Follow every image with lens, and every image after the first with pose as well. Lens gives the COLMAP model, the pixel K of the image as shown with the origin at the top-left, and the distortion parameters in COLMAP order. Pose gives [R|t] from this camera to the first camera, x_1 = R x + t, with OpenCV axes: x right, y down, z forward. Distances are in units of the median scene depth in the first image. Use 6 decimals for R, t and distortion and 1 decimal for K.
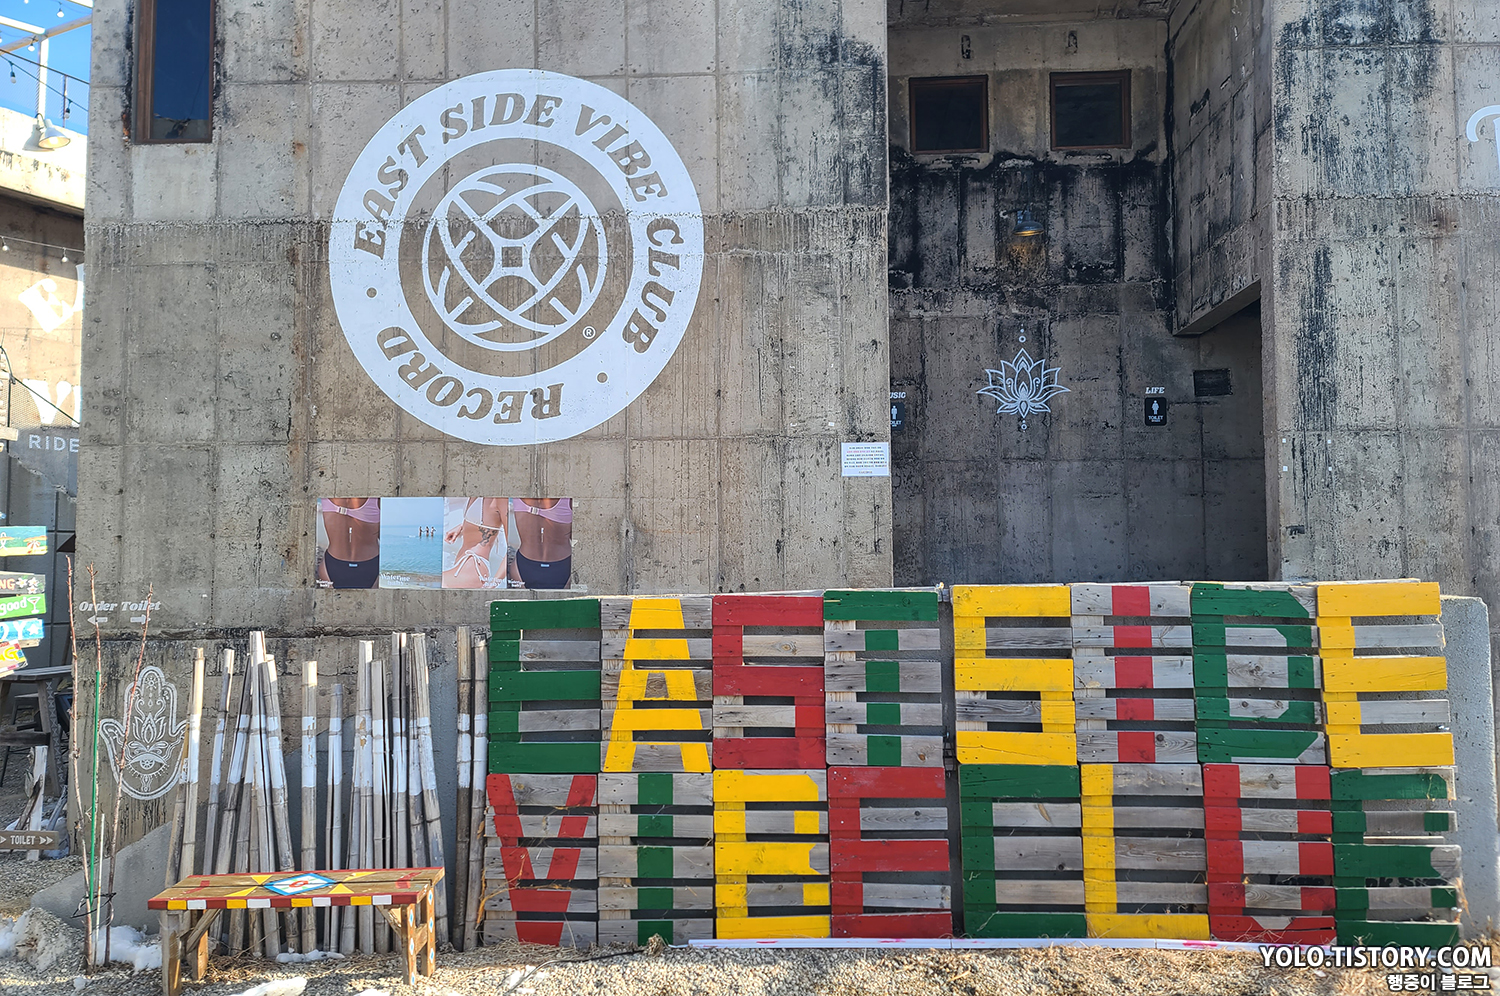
lens RADIAL K [[1078.5, 0, 757.5], [0, 1078.5, 487.4], [0, 0, 1]] dist [0.066040, -0.027688]
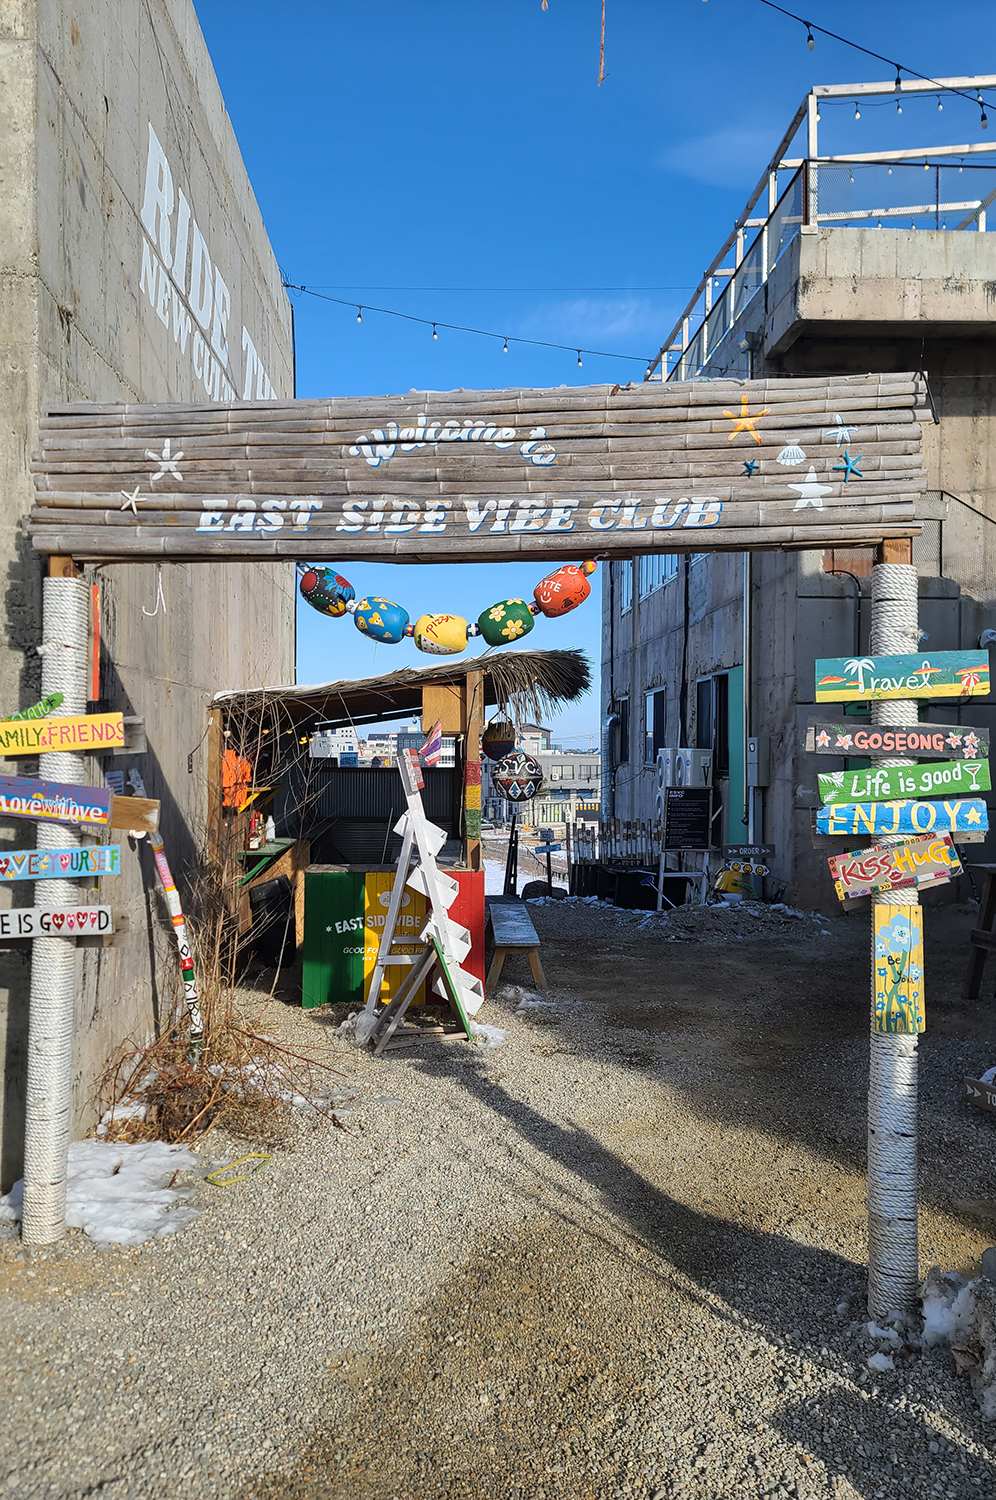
lens RADIAL K [[1078.5, 0, 509.9], [0, 1078.5, 755.3], [0, 0, 1]] dist [0.066040, -0.027688]
pose [[0.495464, 0.011340, -0.868554, -0.192571], [0.049838, 0.997896, 0.041458, 0.042867], [0.867197, -0.063828, 0.493857, 0.360546]]
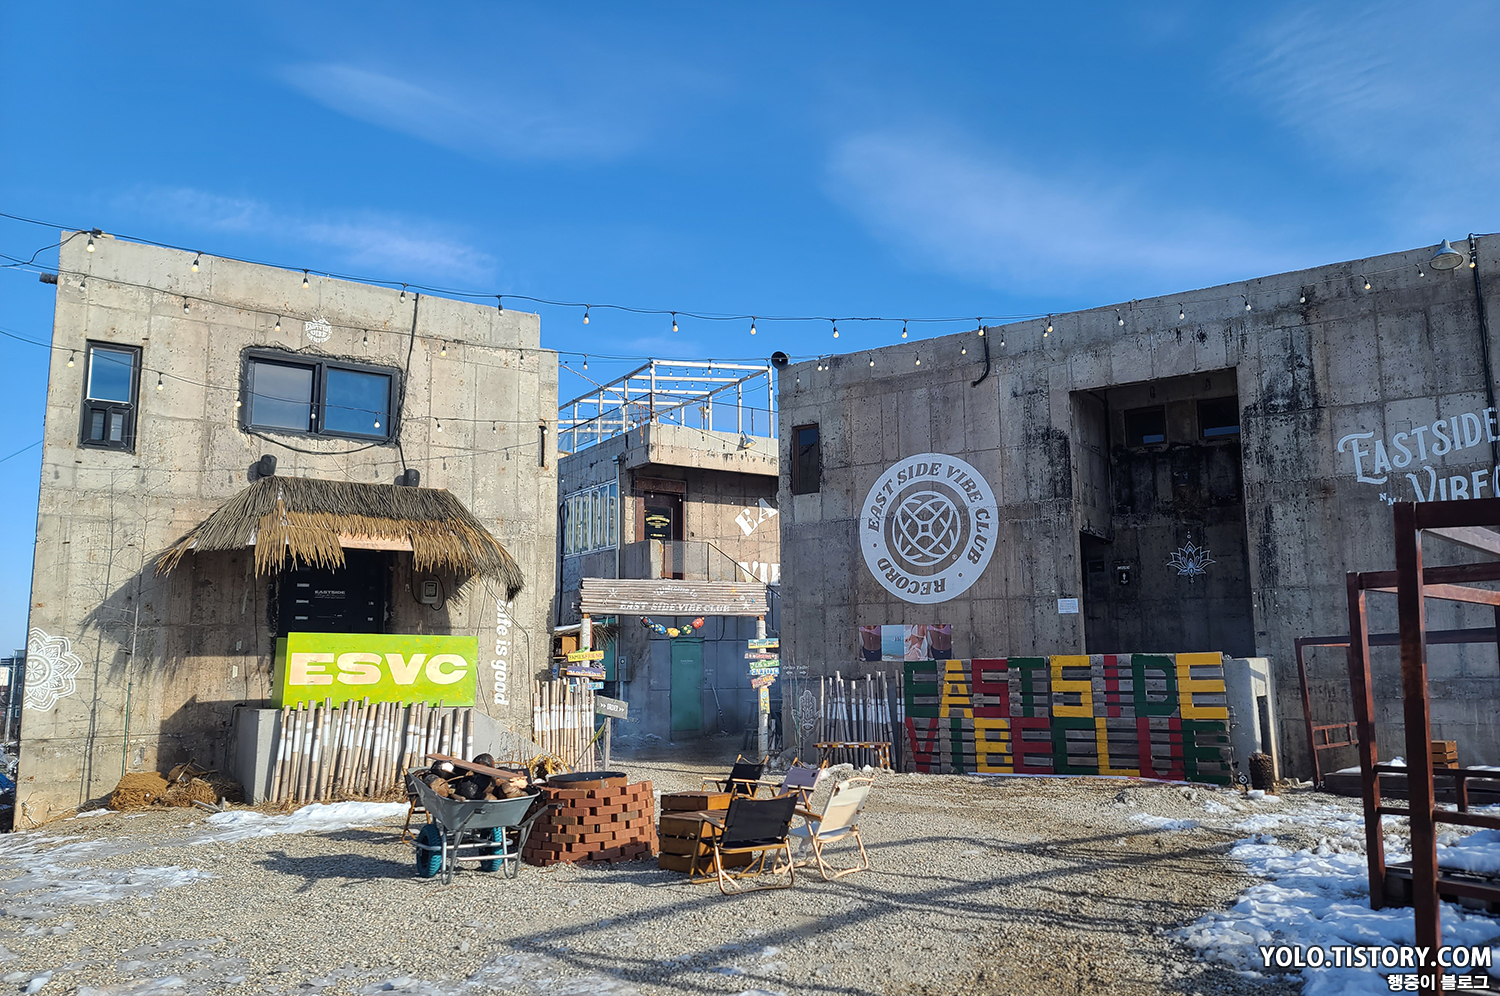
lens RADIAL K [[1078.5, 0, 761.0], [0, 1078.5, 508.9], [0, 0, 1]] dist [0.066040, -0.027688]
pose [[0.865229, -0.073249, -0.495997, 0.671253], [0.034342, 0.995605, -0.087125, -0.050499], [0.500199, 0.058350, 0.863942, -1.319291]]
